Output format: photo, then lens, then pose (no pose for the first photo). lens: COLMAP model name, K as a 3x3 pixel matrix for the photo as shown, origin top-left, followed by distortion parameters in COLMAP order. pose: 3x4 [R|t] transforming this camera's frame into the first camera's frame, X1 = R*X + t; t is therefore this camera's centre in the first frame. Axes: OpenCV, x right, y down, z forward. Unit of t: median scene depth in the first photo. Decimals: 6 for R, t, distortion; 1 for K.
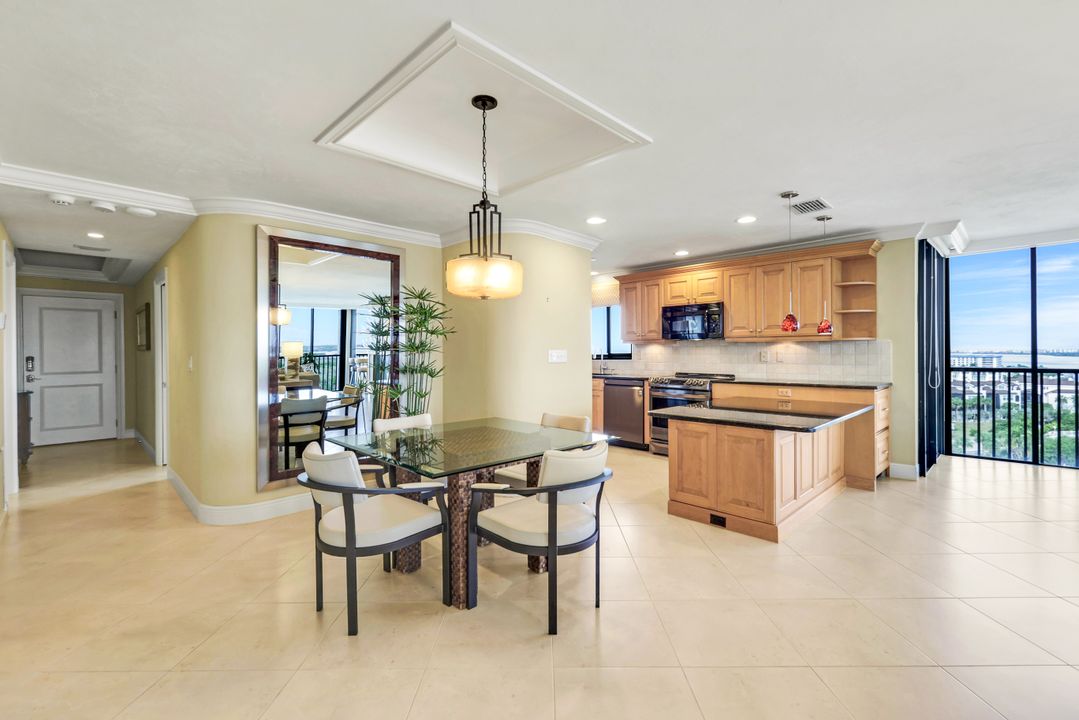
lens RADIAL K [[477.3, 0, 546.5], [0, 477.3, 362.6], [0, 0, 1]] dist [0.006634, -0.000302]
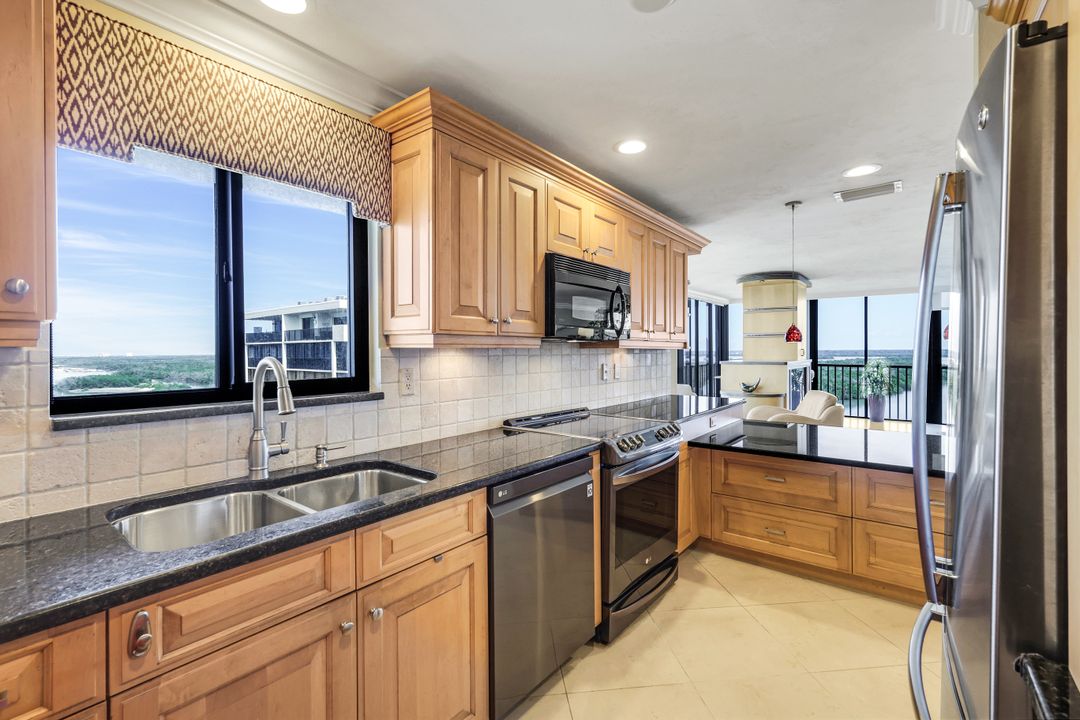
lens RADIAL K [[477.7, 0, 540.7], [0, 477.7, 356.8], [0, 0, 1]] dist [0.006634, -0.000302]
pose [[-0.125909, -0.000872, 0.992041, -0.151015], [0.027400, 0.999615, 0.004356, -0.037748], [-0.991663, 0.027730, -0.125837, 1.149159]]
